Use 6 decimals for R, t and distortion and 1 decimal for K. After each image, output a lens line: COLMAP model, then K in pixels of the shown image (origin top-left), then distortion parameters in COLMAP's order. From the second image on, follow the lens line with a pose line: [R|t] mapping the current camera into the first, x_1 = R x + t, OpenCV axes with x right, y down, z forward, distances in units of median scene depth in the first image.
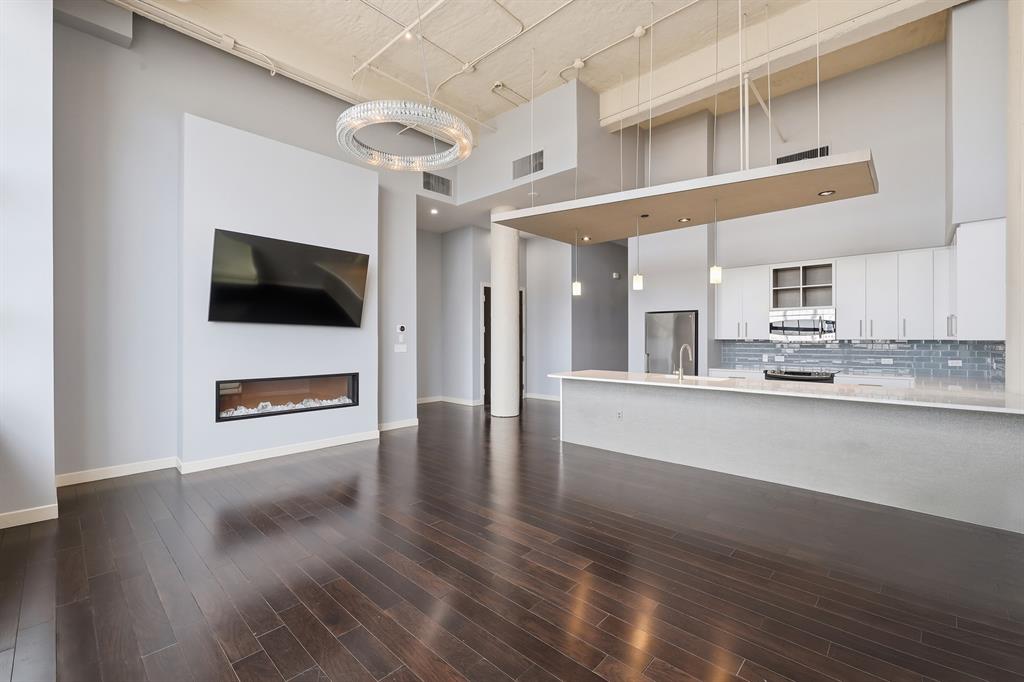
lens RADIAL K [[435.6, 0, 505.4], [0, 435.6, 339.6], [0, 0, 1]] dist [0.003657, 0.000883]
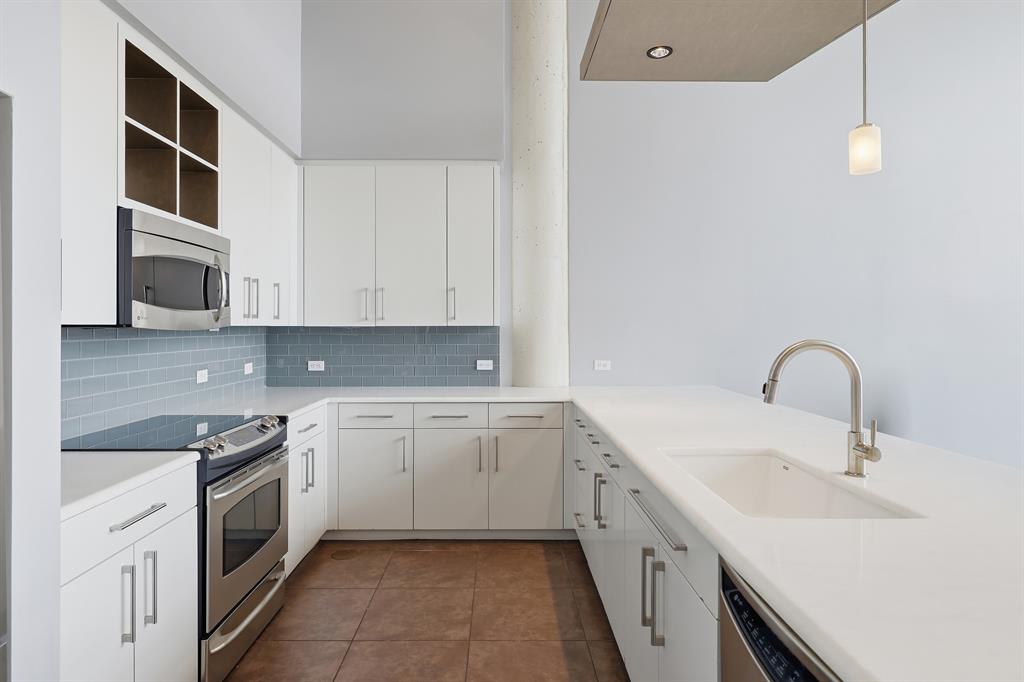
lens RADIAL K [[586.4, 0, 505.7], [0, 586.4, 325.7], [0, 0, 1]] dist [0.001783, -0.002297]
pose [[-0.692150, 0.002760, 0.721748, 0.232874], [0.001914, 0.999996, -0.001989, 0.001669], [-0.721751, 0.000004, -0.692153, 1.117597]]
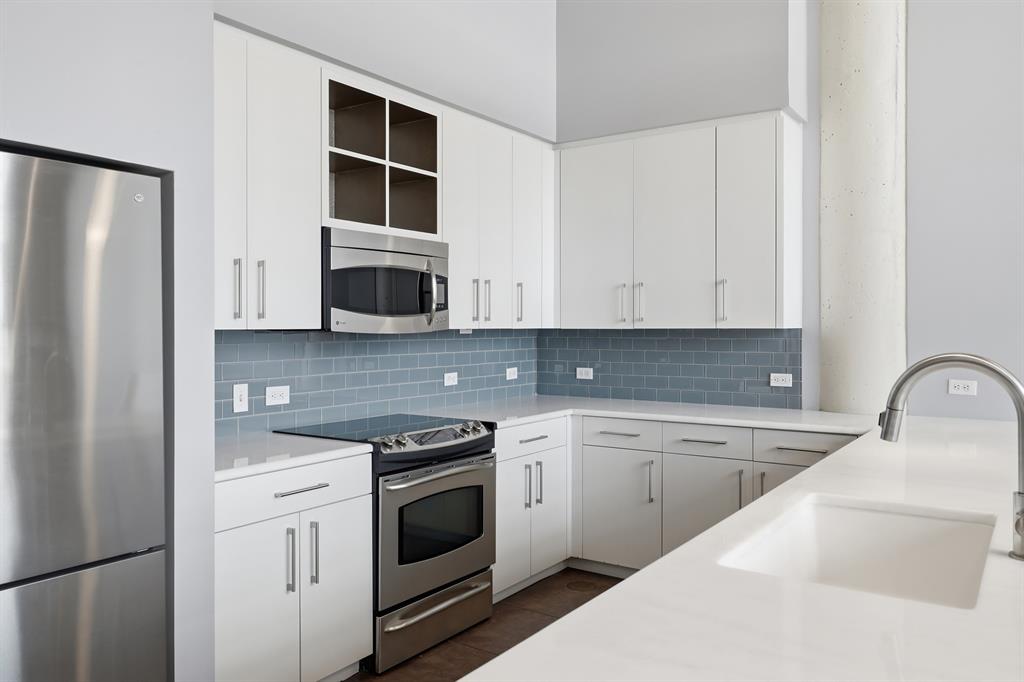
lens RADIAL K [[782.1, 0, 508.6], [0, 782.1, 332.9], [0, 0, 1]] dist [0.001890, -0.004287]
pose [[-0.147295, -0.006601, 0.989071, 0.096692], [0.002009, 0.999974, 0.006973, -0.000733], [-0.989091, 0.003014, -0.147278, 0.998170]]
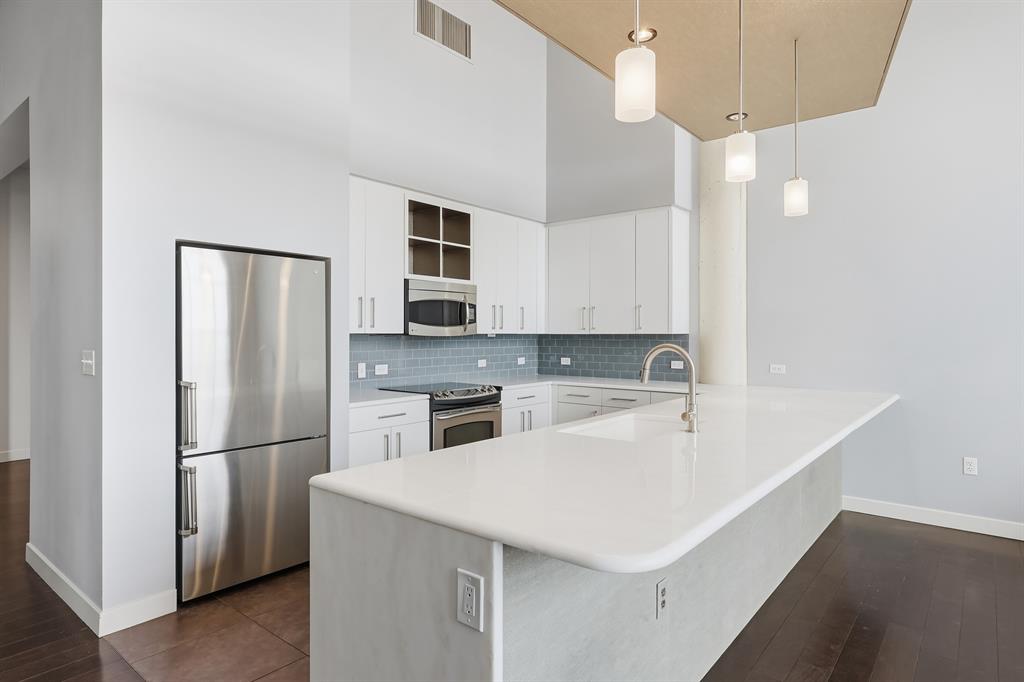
lens RADIAL K [[586.4, 0, 509.3], [0, 586.4, 337.4], [0, 0, 1]] dist [0.001783, -0.002297]
pose [[-0.062347, -0.005577, 0.998039, -0.107064], [-0.000022, 0.999984, 0.005587, 0.000895], [-0.998055, 0.000326, -0.062346, 0.959438]]
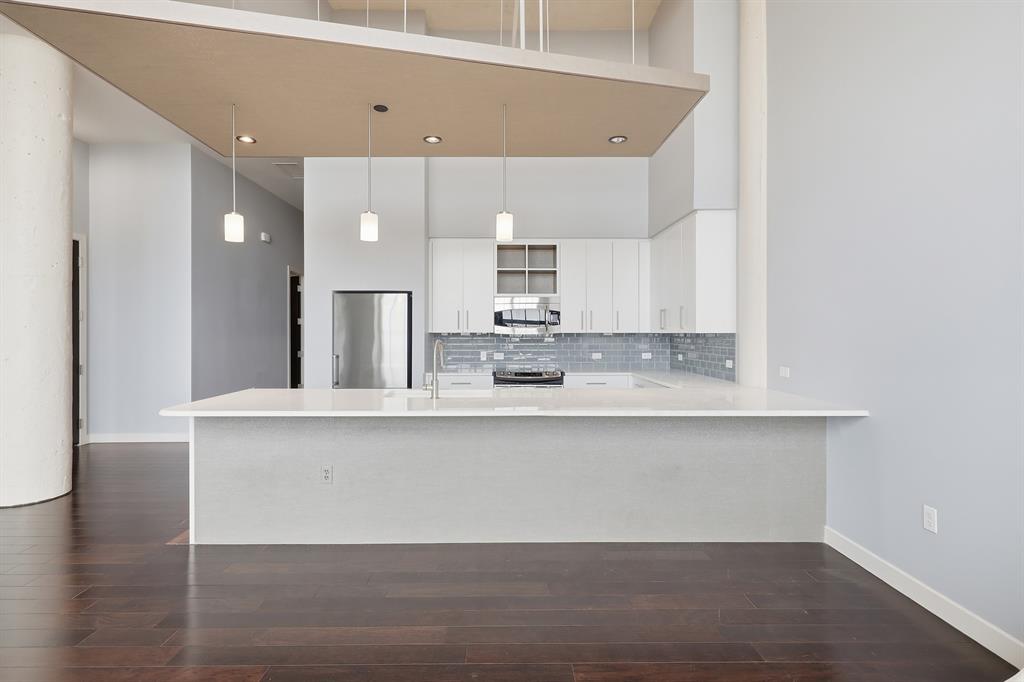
lens RADIAL K [[486.5, 0, 507.7], [0, 486.5, 330.4], [0, 0, 1]] dist [-0.003017, 0.001404]
pose [[0.719644, 0.003702, 0.694333, 0.007352], [0.001195, 0.999978, -0.006570, 0.001461], [-0.694342, 0.005557, 0.719623, 0.358538]]
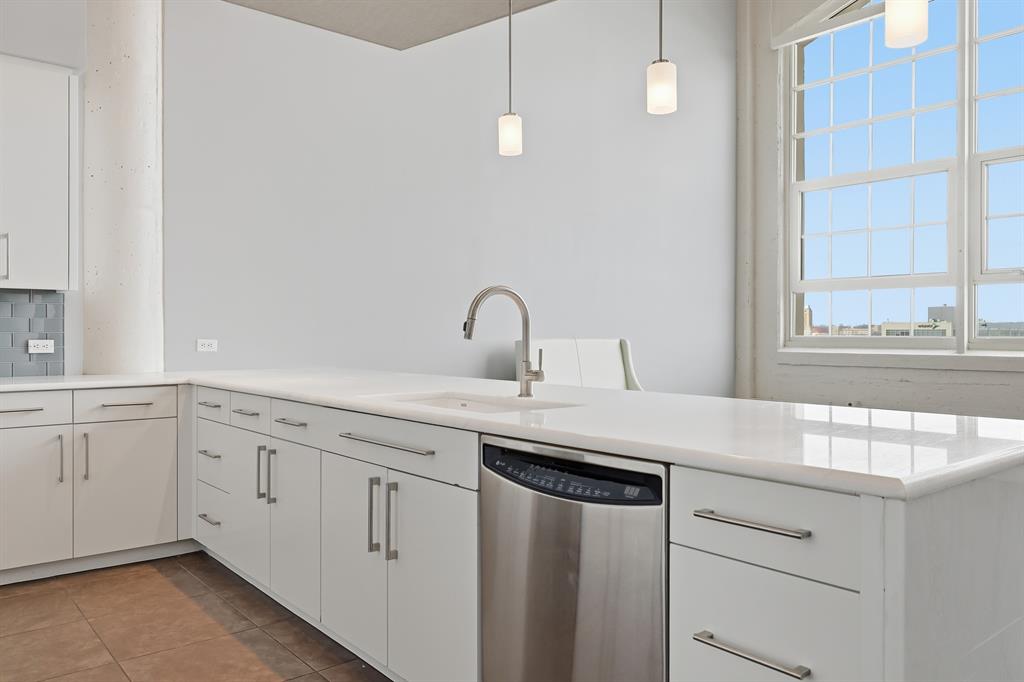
lens RADIAL K [[751.3, 0, 508.4], [0, 751.3, 337.5], [0, 0, 1]] dist [-0.004849, -0.007897]
pose [[-0.993358, 0.000966, 0.115061, 0.279638], [0.001584, 0.999985, 0.005287, 0.036455], [-0.115054, 0.005434, -0.993344, 1.247716]]
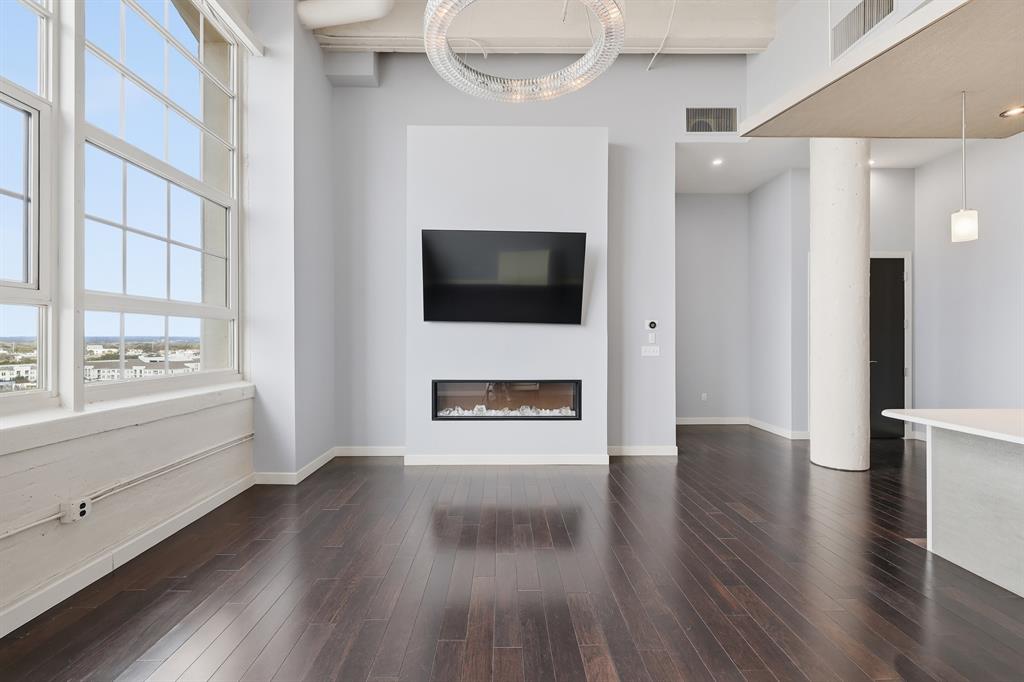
lens RADIAL K [[435.6, 0, 505.1], [0, 435.6, 340.2], [0, 0, 1]] dist [0.003657, 0.000883]
pose [[0.696604, 0.001932, -0.717454, 0.142776], [-0.001065, 0.999998, 0.001659, 0.000201], [0.717455, -0.000392, 0.696604, 0.315885]]
